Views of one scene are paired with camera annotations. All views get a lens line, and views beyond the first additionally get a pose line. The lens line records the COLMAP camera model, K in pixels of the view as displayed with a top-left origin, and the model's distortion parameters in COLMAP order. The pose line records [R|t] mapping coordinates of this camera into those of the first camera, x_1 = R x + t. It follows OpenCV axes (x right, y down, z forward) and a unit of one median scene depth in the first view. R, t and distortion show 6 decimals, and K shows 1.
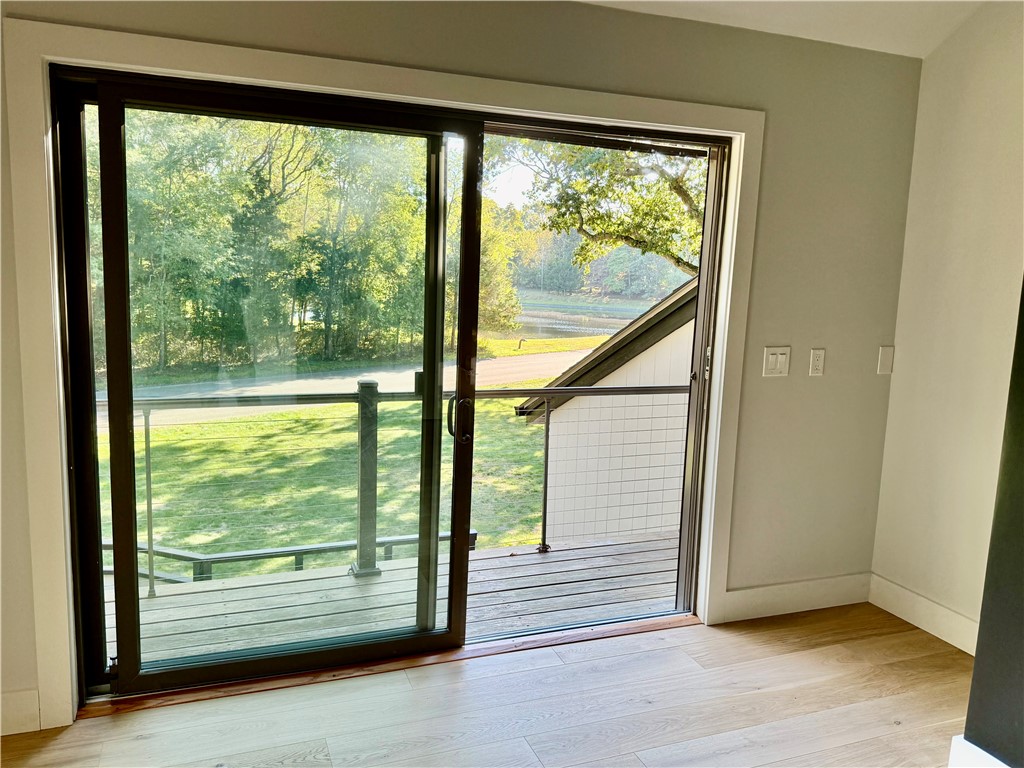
lens RADIAL K [[769.2, 0, 509.9], [0, 769.2, 379.2], [0, 0, 1]] dist [0.045686, -0.017424]
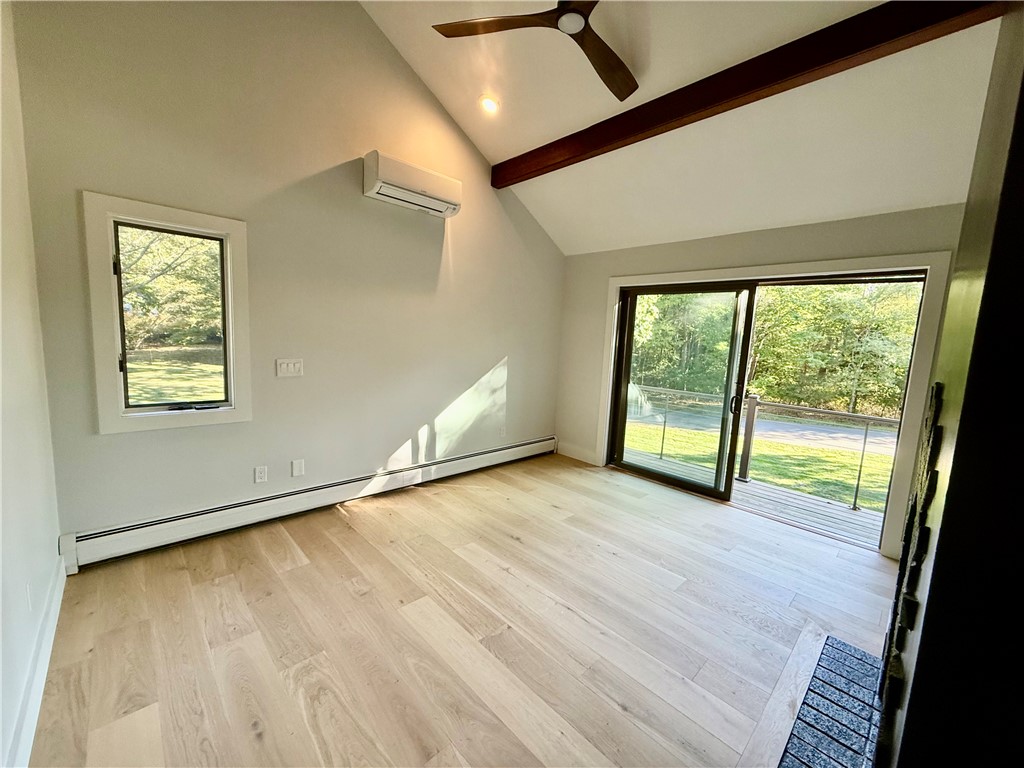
lens RADIAL K [[407.4, 0, 507.7], [0, 407.4, 383.2], [0, 0, 1]] dist [-0.000605, 0.000228]
pose [[0.397010, 0.098182, -0.912548, 0.854531], [-0.168069, 0.985227, 0.032882, 0.068048], [0.902295, 0.140317, 0.407646, -0.185289]]
